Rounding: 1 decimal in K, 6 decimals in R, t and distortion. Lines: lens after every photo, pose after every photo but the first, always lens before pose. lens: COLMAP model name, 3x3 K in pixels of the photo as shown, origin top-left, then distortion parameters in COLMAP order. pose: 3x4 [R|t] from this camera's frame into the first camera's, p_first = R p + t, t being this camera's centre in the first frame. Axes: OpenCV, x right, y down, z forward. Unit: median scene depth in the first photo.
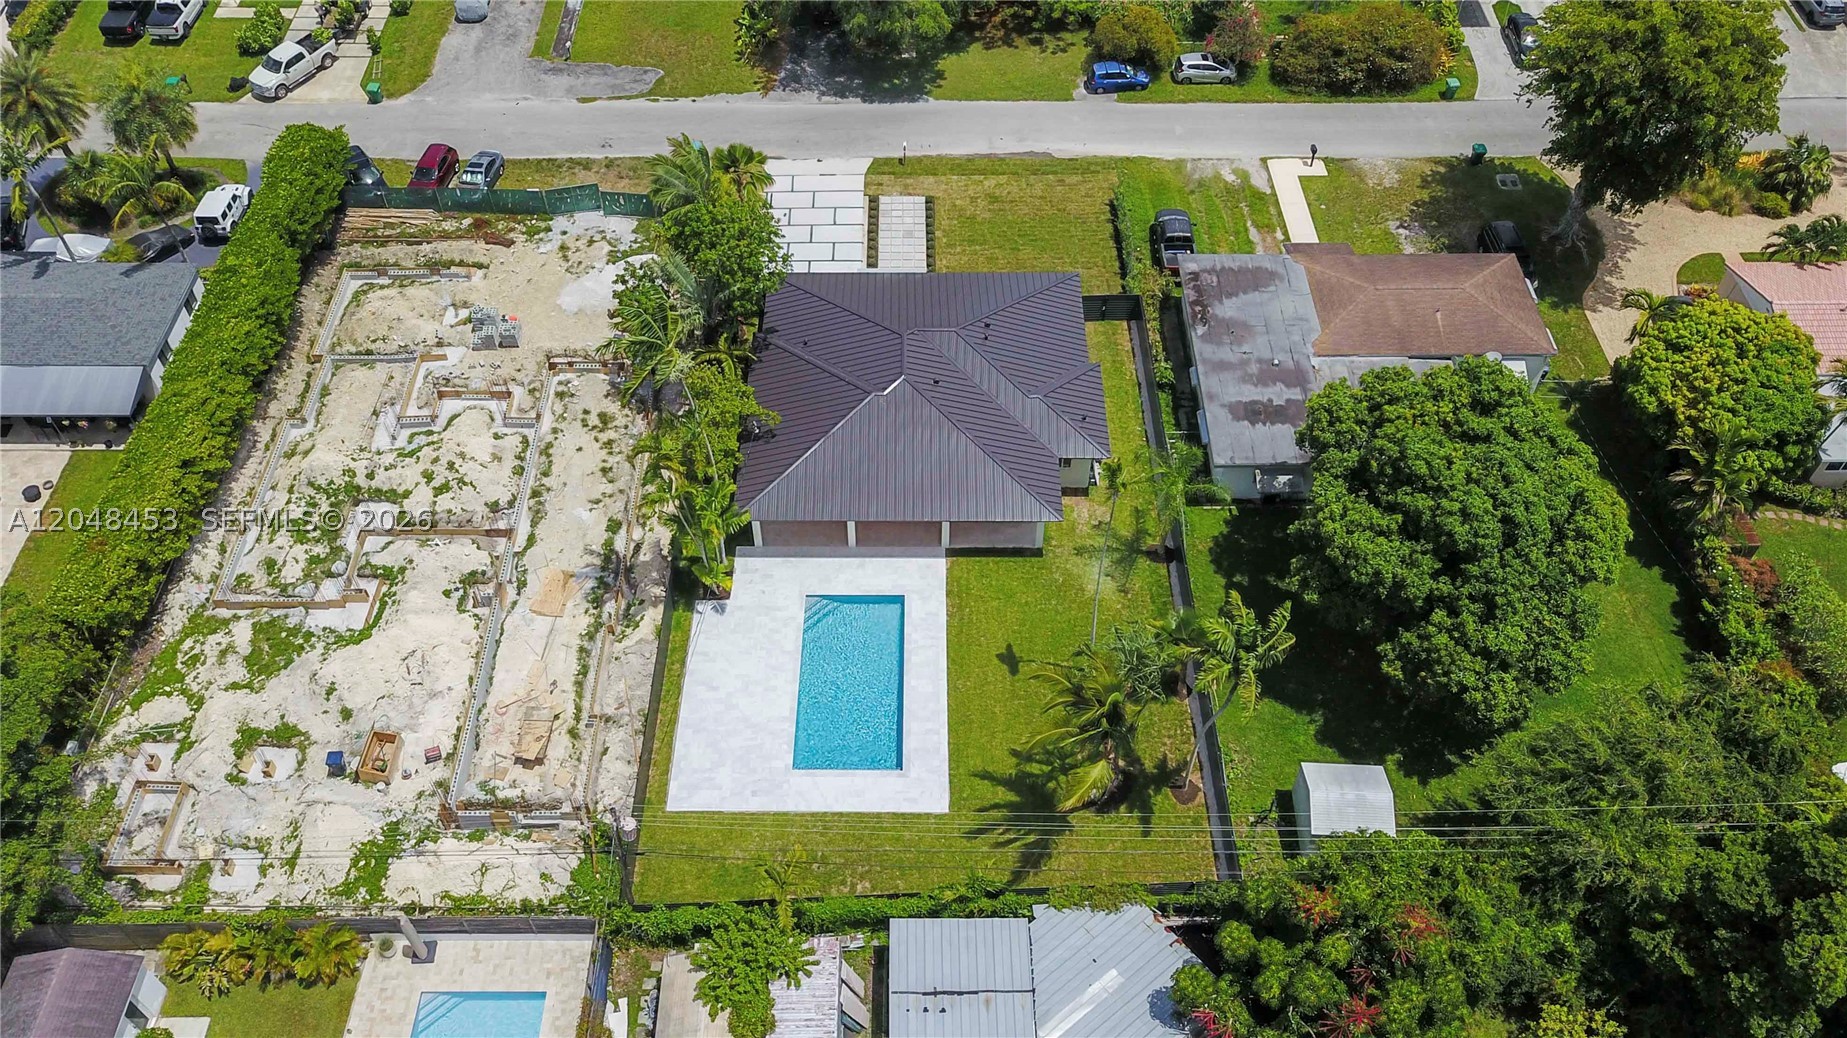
lens RADIAL K [[1435.5, 0, 915.5], [0, 1435.5, 508.1], [0, 0, 1]] dist [0.025385, -0.005626]
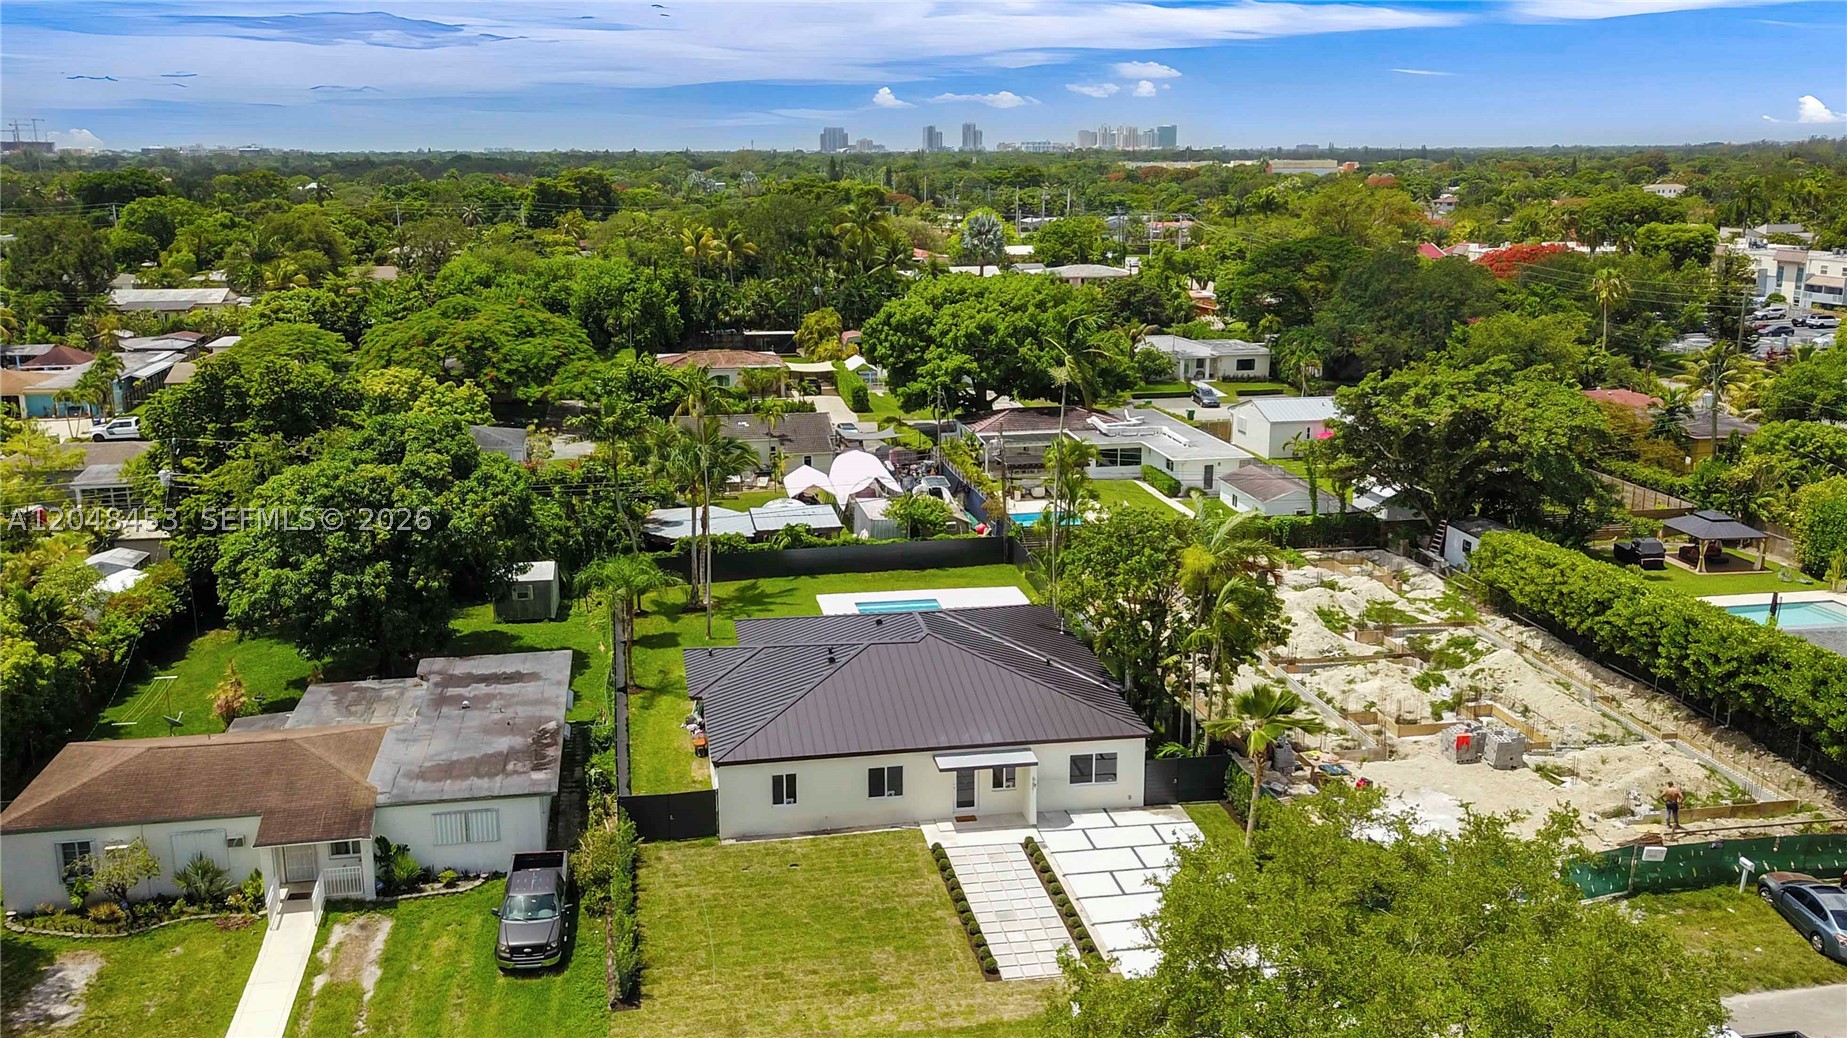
lens RADIAL K [[1542.8, 0, 896.7], [0, 1542.8, 522.1], [0, 0, 1]] dist [0.016118, 0.012409]
pose [[-0.985017, 0.051503, -0.164587, 0.156632], [-0.123254, 0.457281, 0.880740, -0.957620], [0.120623, 0.887830, -0.444082, 1.363657]]
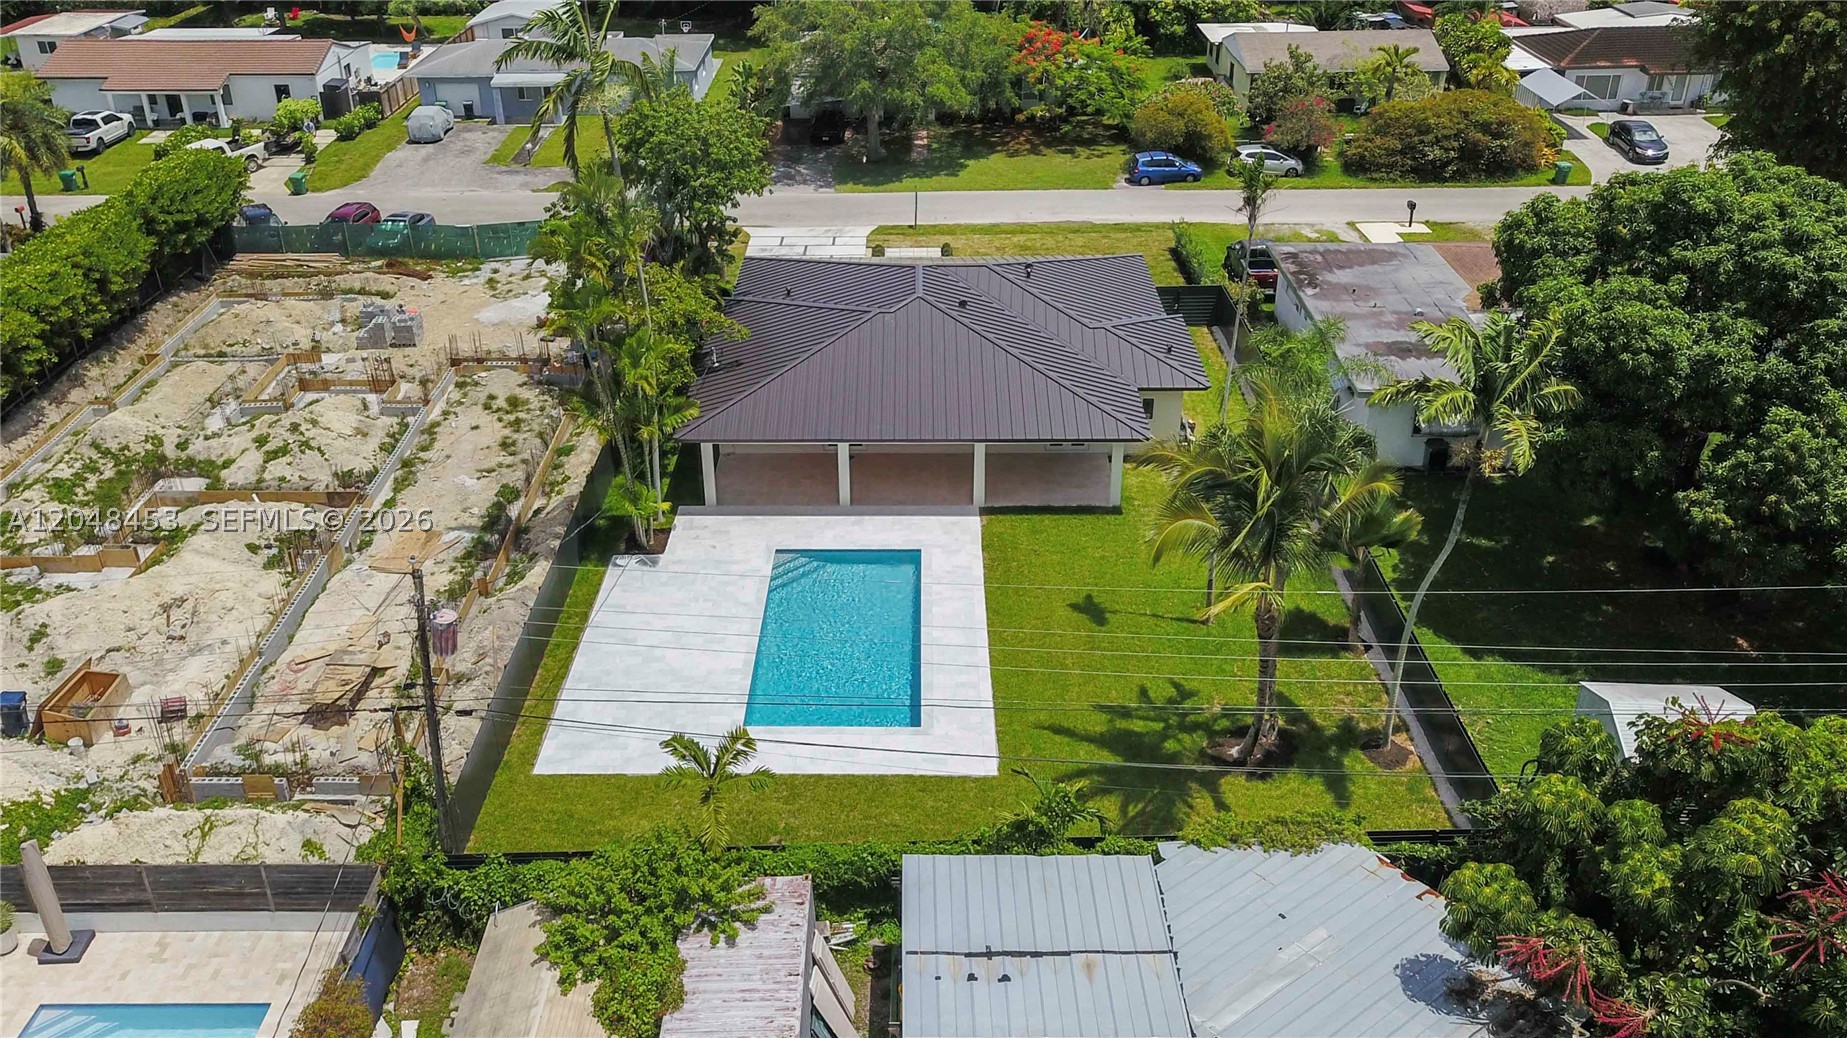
lens RADIAL K [[1534.5, 0, 886.6], [0, 1534.5, 459.7], [0, 0, 1]] dist [-0.001134, 0.080812]
pose [[0.999790, -0.002145, -0.020380, -0.008645], [-0.005321, 0.933217, -0.359275, 0.267292], [0.019790, 0.359308, 0.933009, 0.293604]]
